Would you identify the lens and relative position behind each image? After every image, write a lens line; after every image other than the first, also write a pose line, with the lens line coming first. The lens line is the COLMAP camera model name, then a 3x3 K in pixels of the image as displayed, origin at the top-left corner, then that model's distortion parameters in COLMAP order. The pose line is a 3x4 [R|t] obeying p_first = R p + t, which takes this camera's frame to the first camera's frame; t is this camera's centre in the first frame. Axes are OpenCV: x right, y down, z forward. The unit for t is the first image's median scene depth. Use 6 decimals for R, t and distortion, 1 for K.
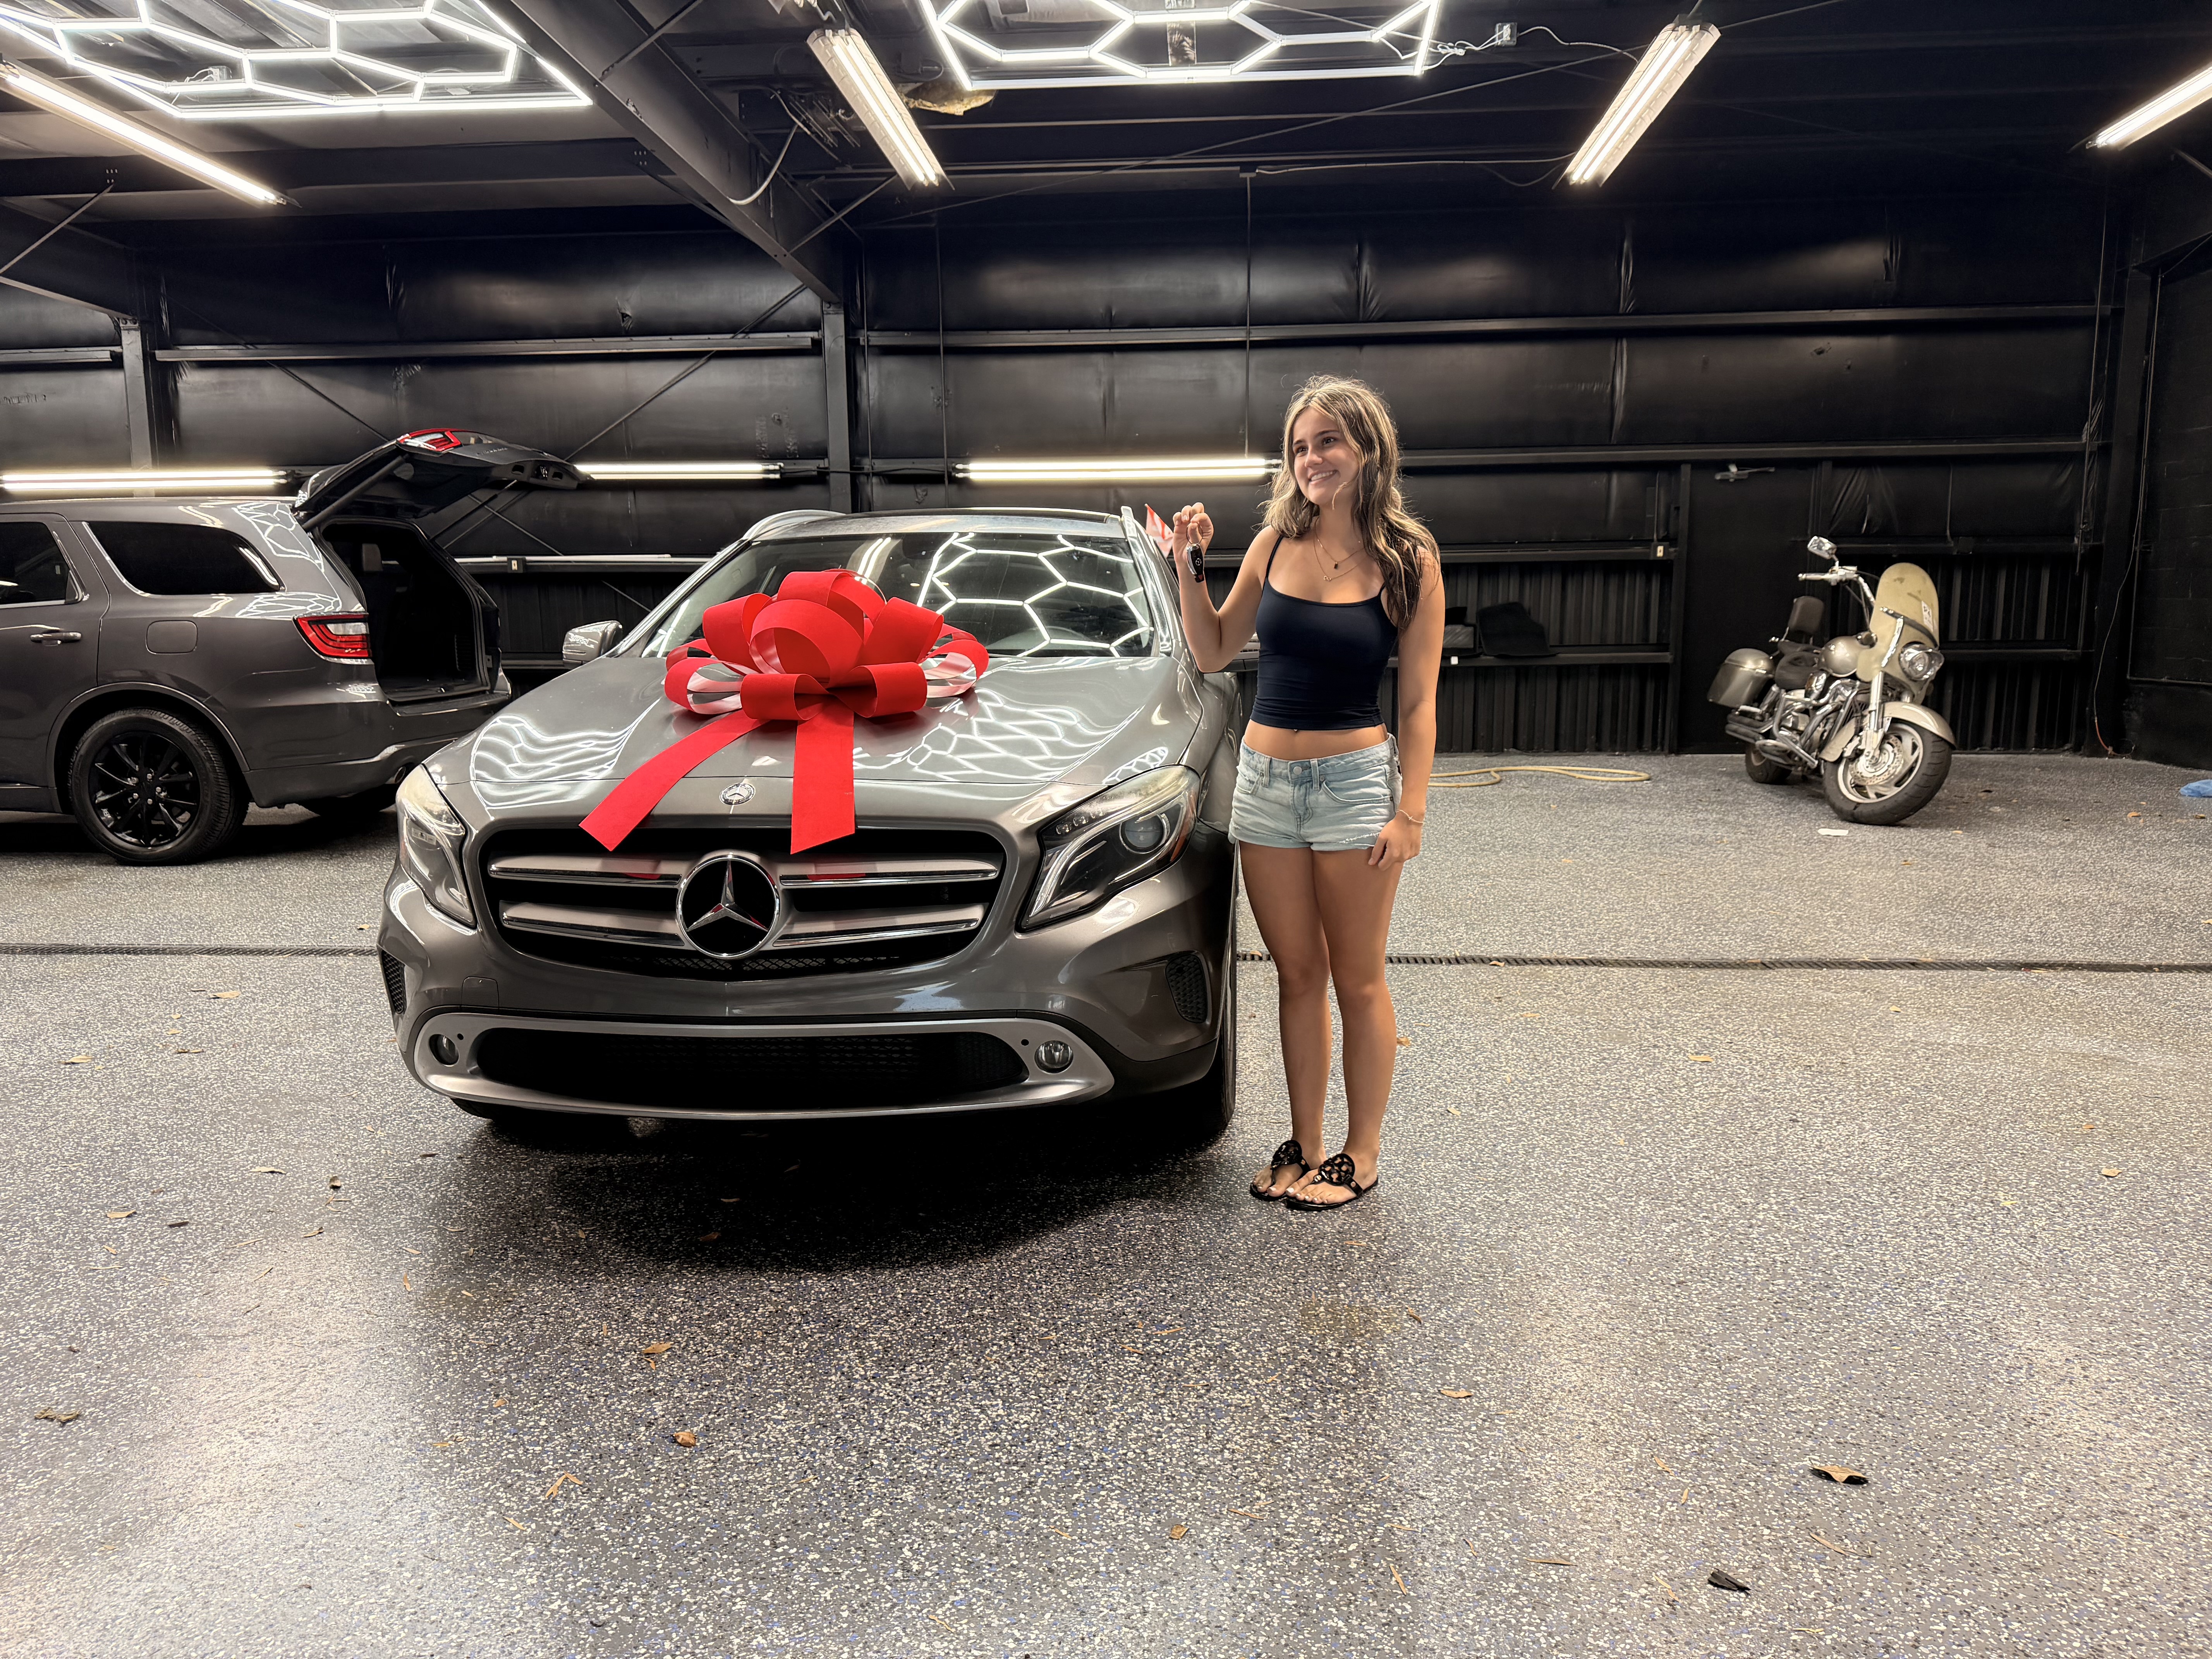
lens RADIAL K [[1543.4, 0, 1100.3], [0, 1543.4, 844.6], [0, 0, 1]] dist [0.053326, -0.052892]
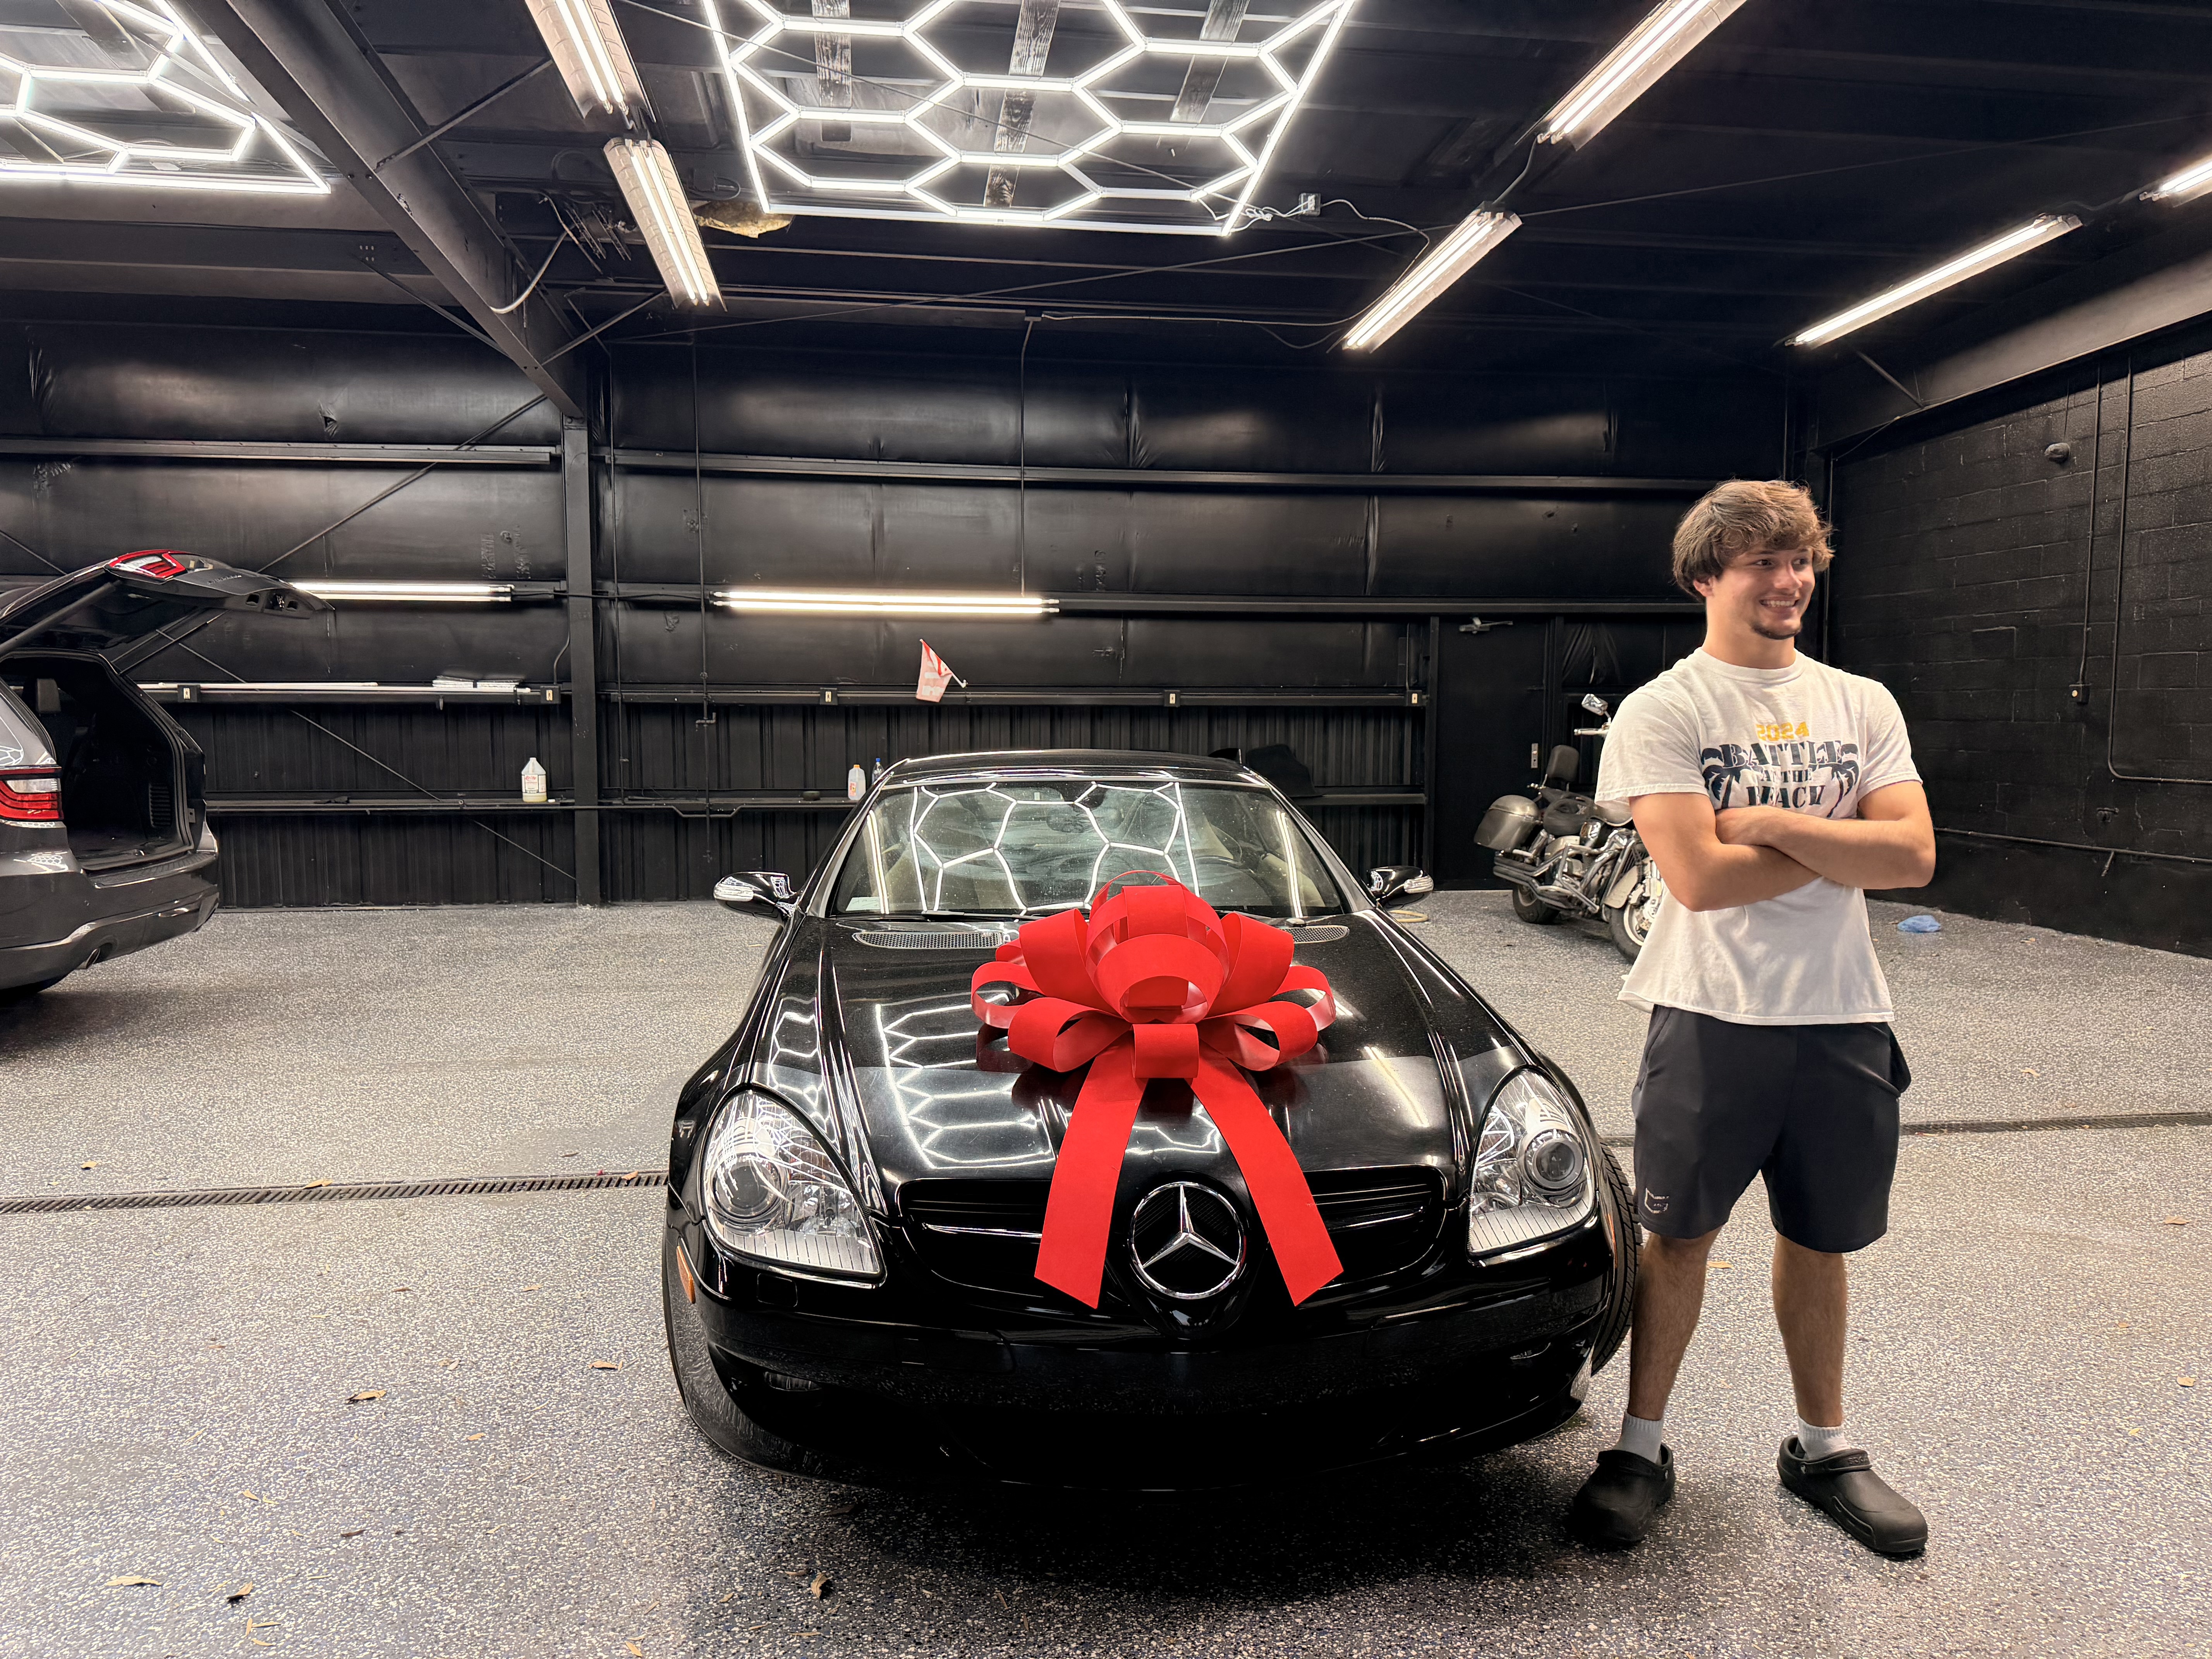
lens RADIAL K [[1543.4, 0, 1102.7], [0, 1543.4, 864.8], [0, 0, 1]] dist [0.053326, -0.052892]
pose [[0.975940, -0.009962, 0.217811, -0.083053], [0.022824, 0.998135, -0.056615, -0.027672], [-0.216841, 0.060224, 0.974348, 0.052543]]
